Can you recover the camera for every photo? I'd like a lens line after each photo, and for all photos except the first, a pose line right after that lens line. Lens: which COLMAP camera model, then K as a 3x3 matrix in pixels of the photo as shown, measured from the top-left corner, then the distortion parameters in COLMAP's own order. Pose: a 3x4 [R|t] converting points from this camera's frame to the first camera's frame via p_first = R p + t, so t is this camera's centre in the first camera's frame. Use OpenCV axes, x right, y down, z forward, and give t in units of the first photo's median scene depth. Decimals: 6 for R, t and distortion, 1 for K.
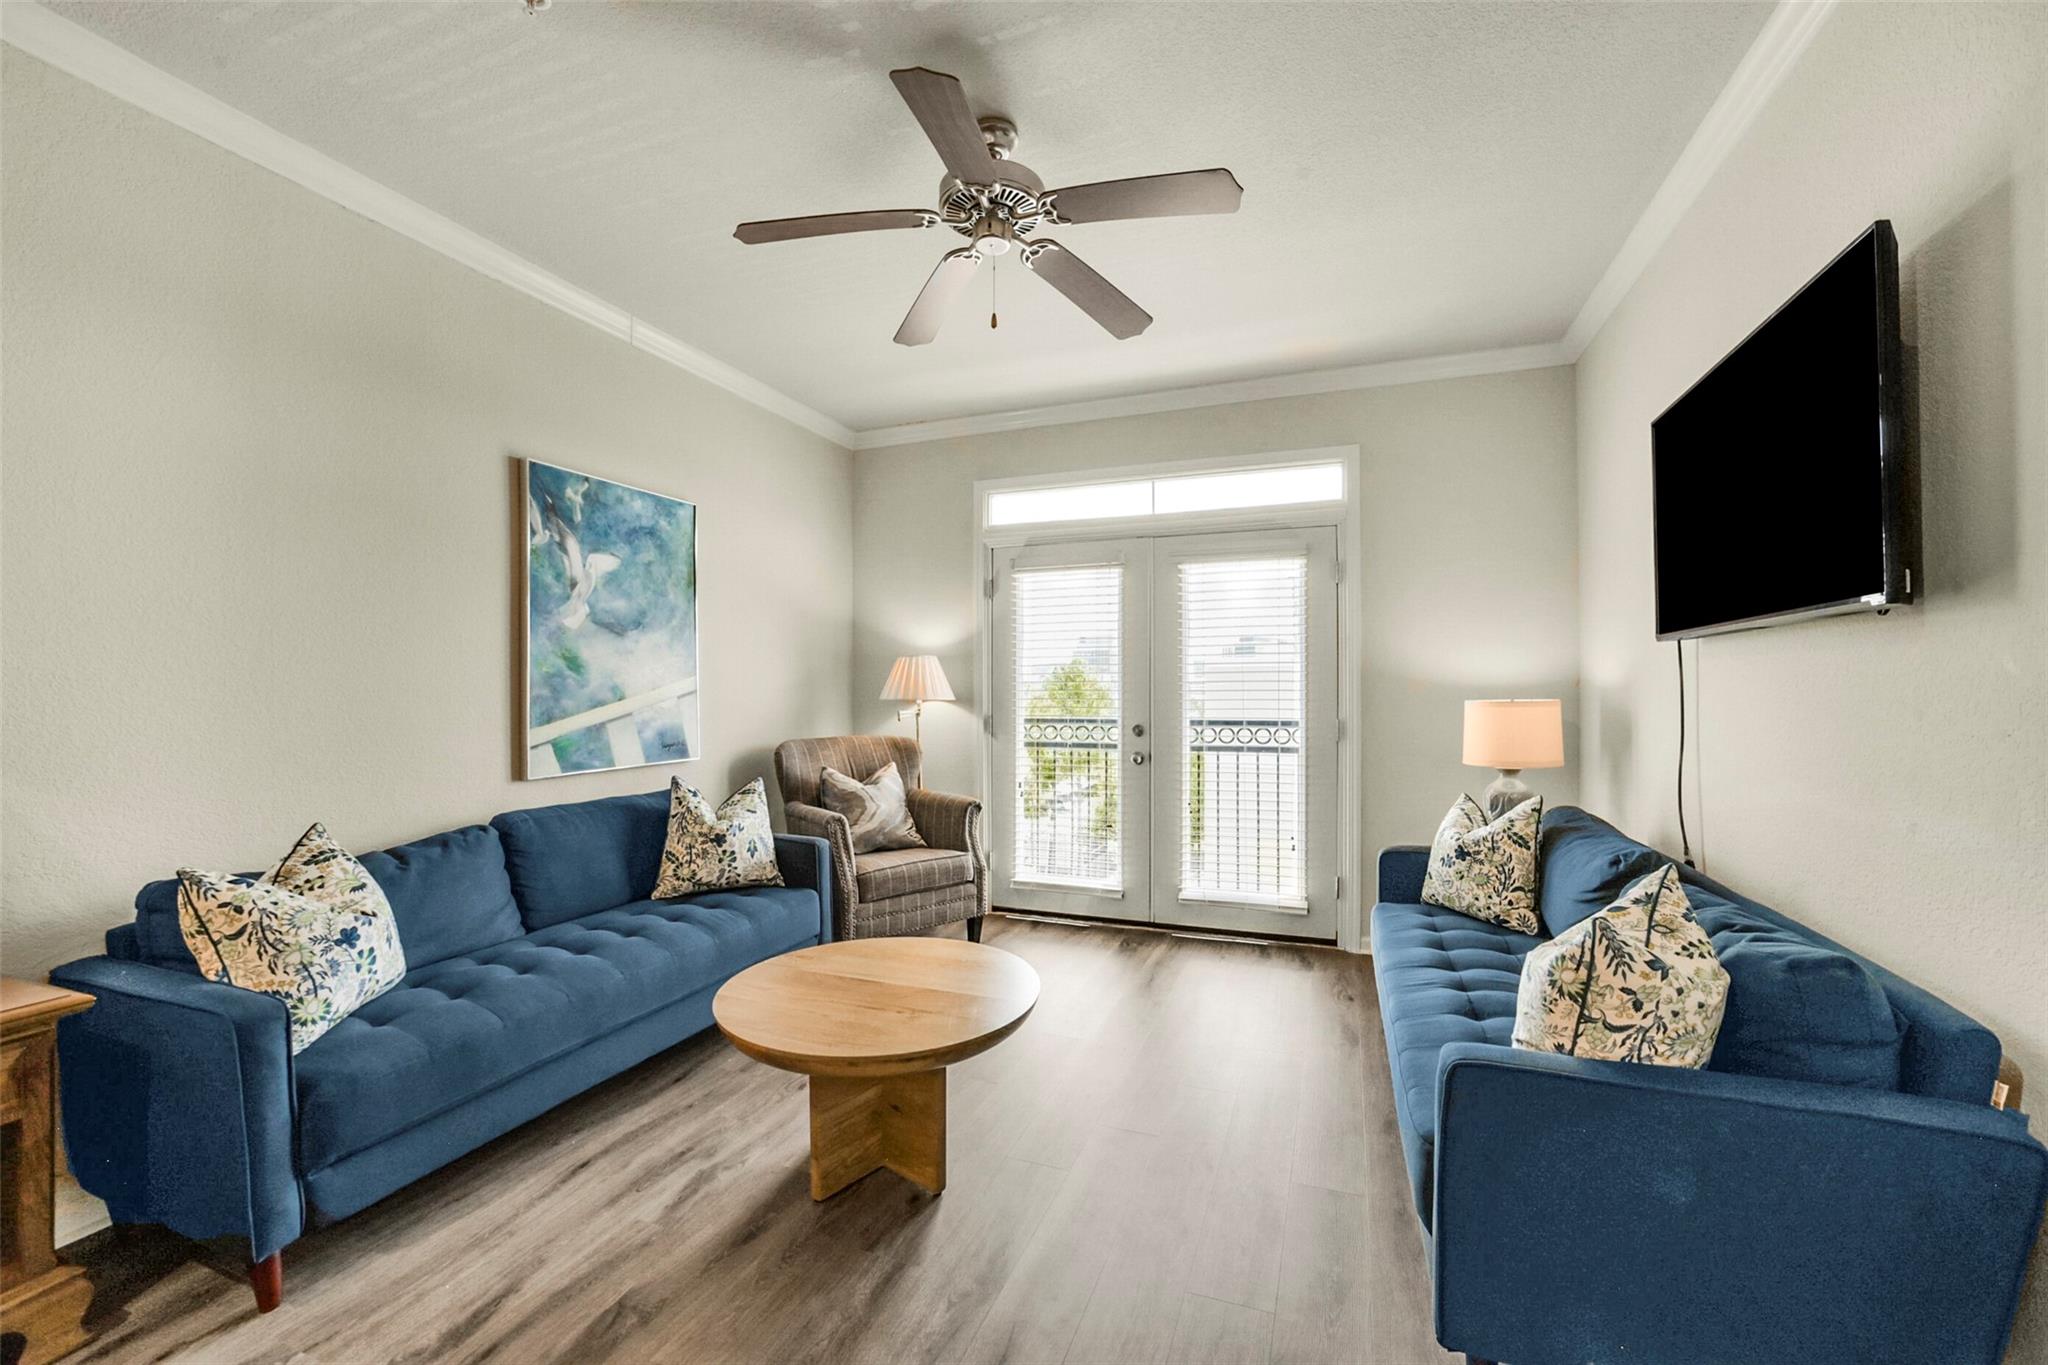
lens RADIAL K [[821.6, 0, 1045.9], [0, 821.6, 677.6], [0, 0, 1]] dist [-0.020048, 0.001171]
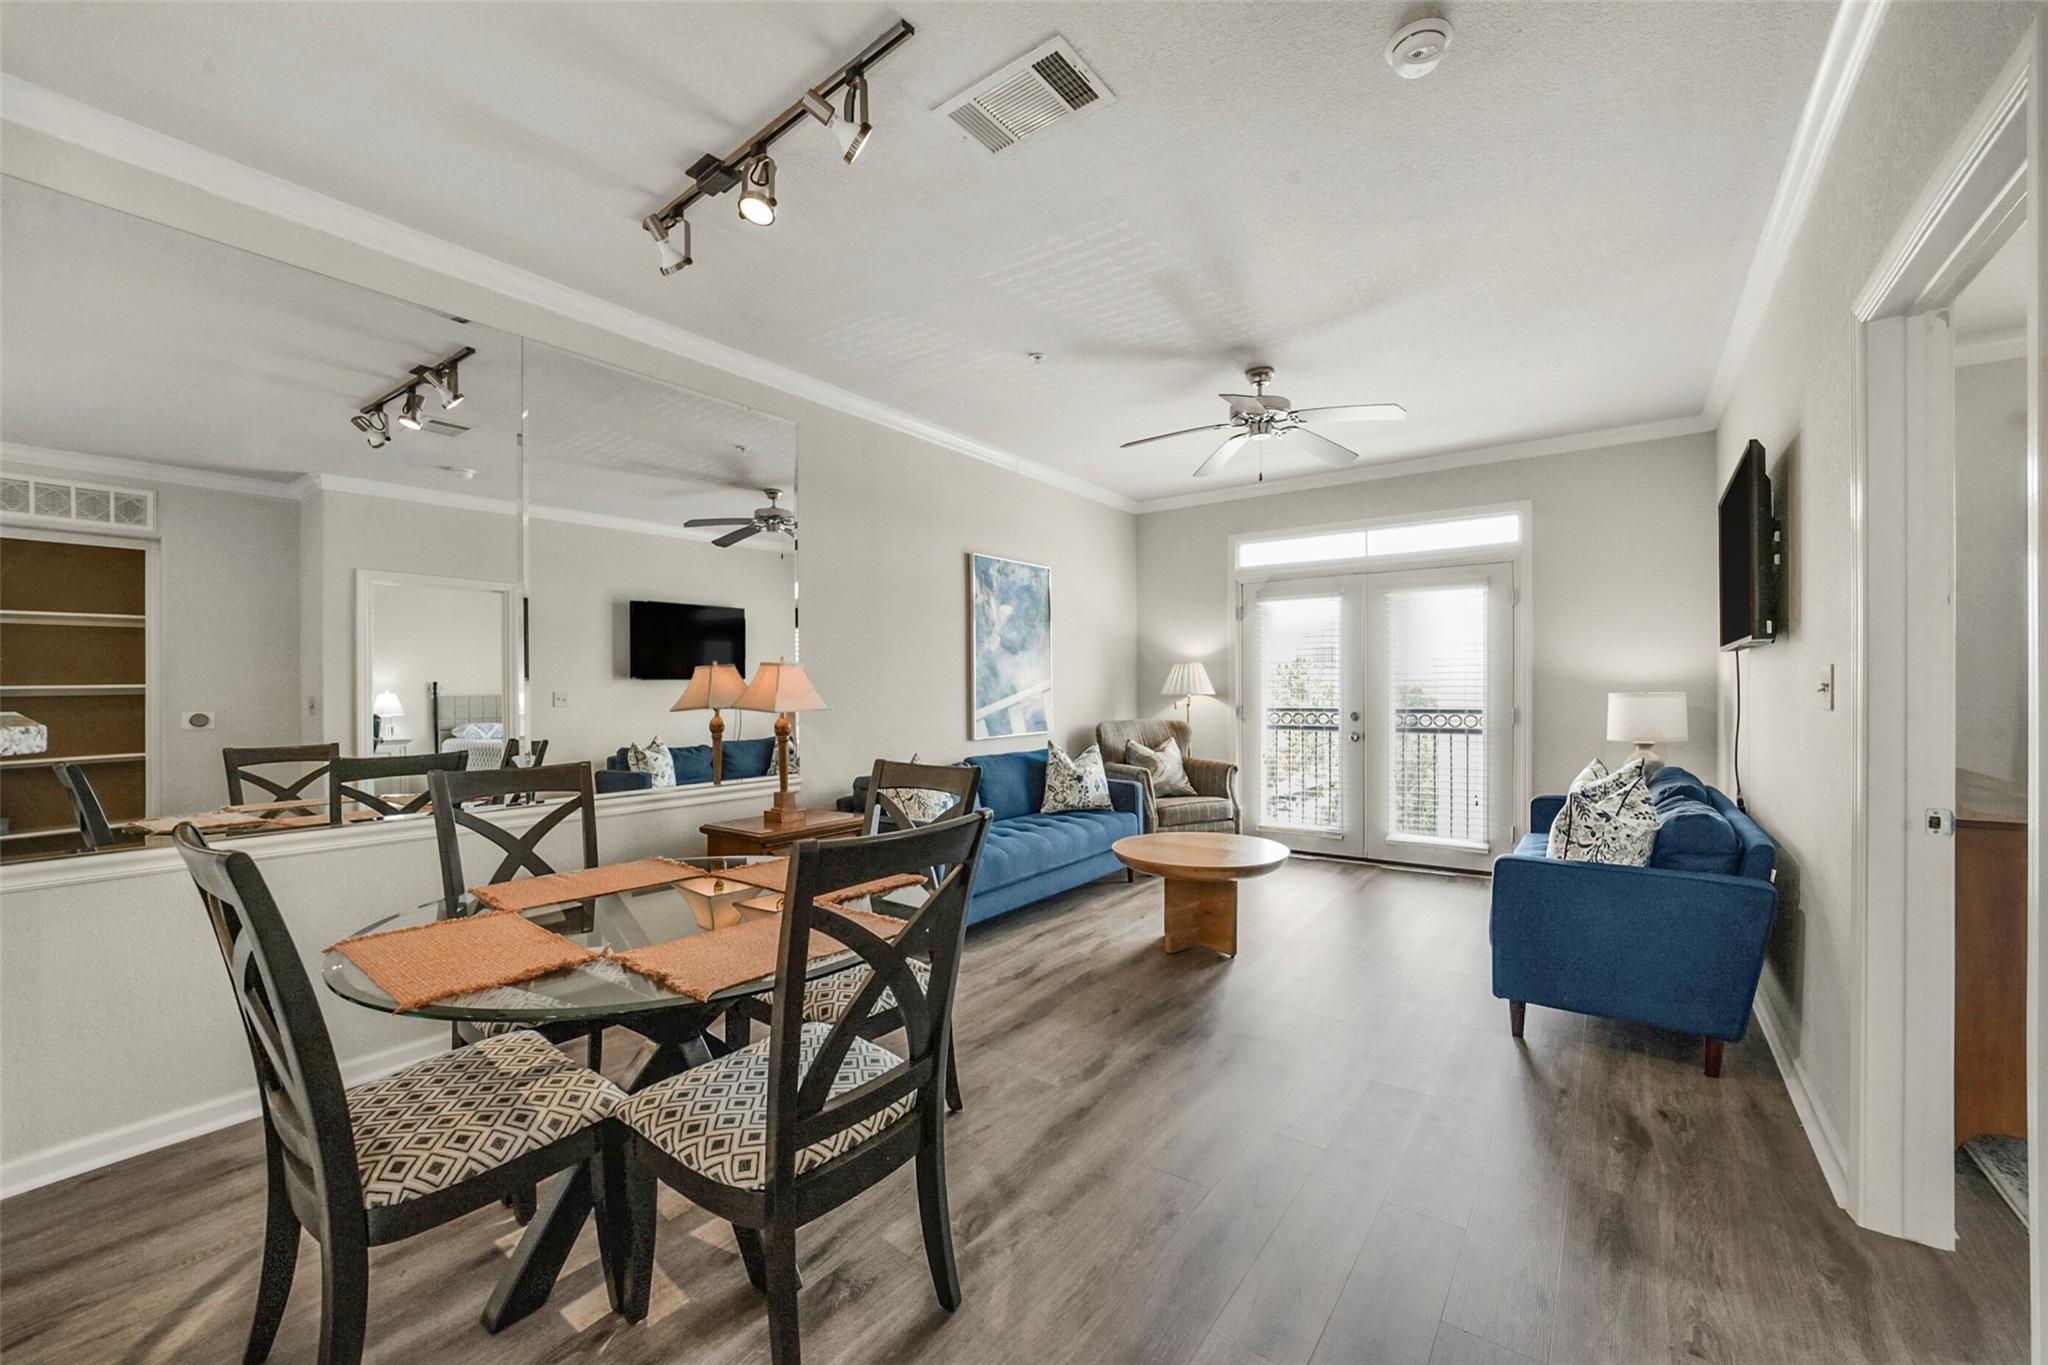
lens RADIAL K [[821.6, 0, 1030.8], [0, 821.6, 692.6], [0, 0, 1]] dist [-0.020048, 0.001171]
pose [[0.961066, -0.001846, -0.276314, -0.035640], [0.007232, 0.999803, 0.018472, -0.005093], [0.276225, -0.019751, 0.960890, -0.565934]]
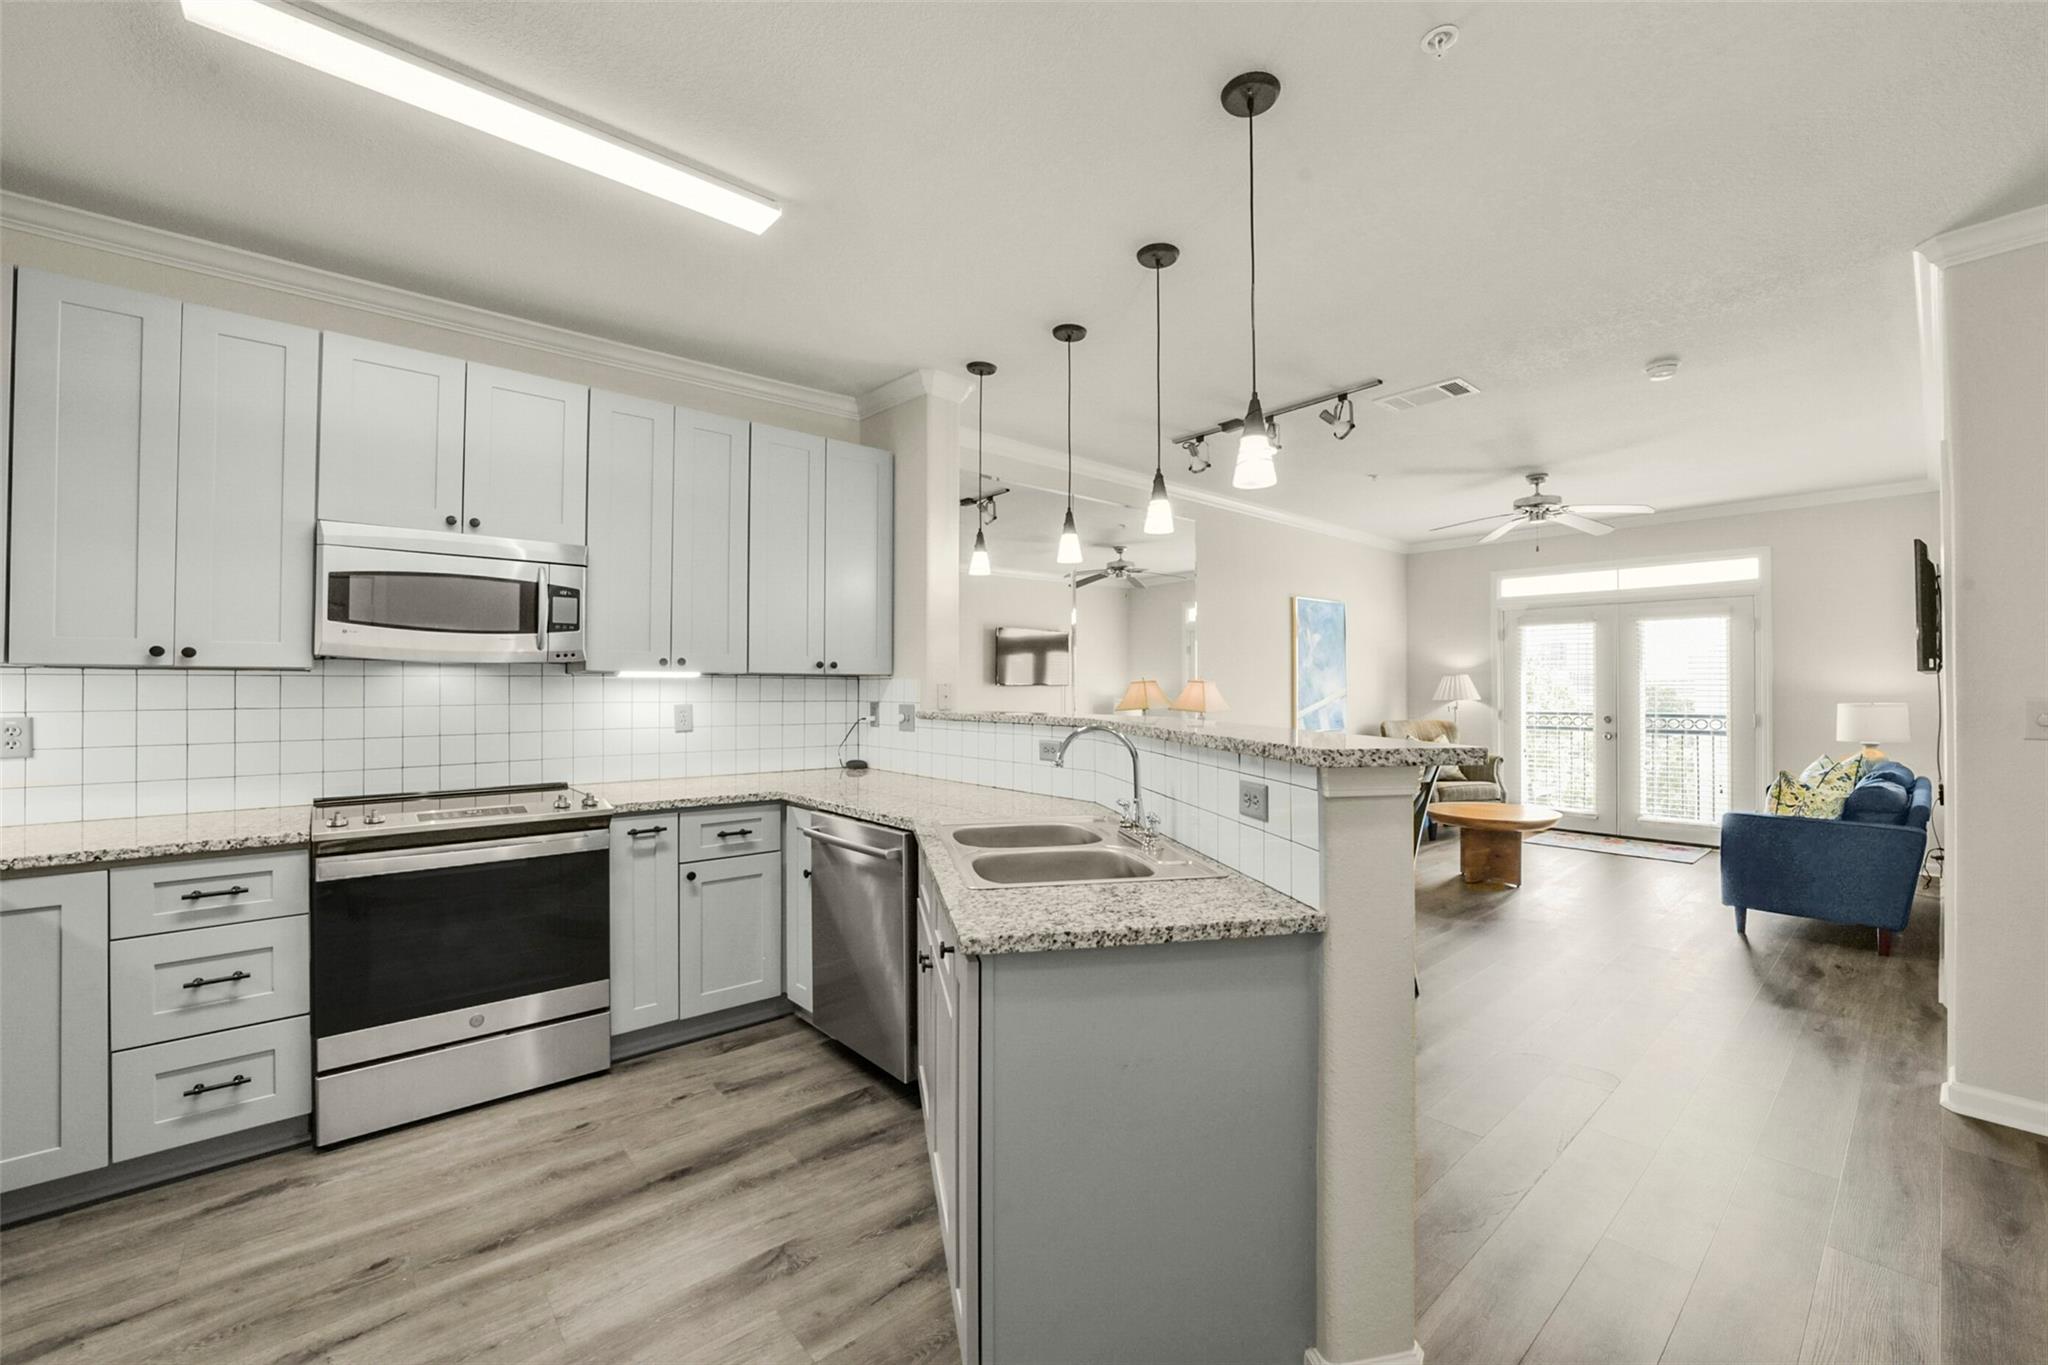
lens RADIAL K [[821.6, 0, 1021.5], [0, 821.6, 677.7], [0, 0, 1]] dist [-0.020048, 0.001171]
pose [[0.872364, -0.005630, -0.488825, -0.150227], [0.006629, 0.999978, 0.000313, -0.036981], [0.488812, -0.003514, 0.872382, -1.296911]]
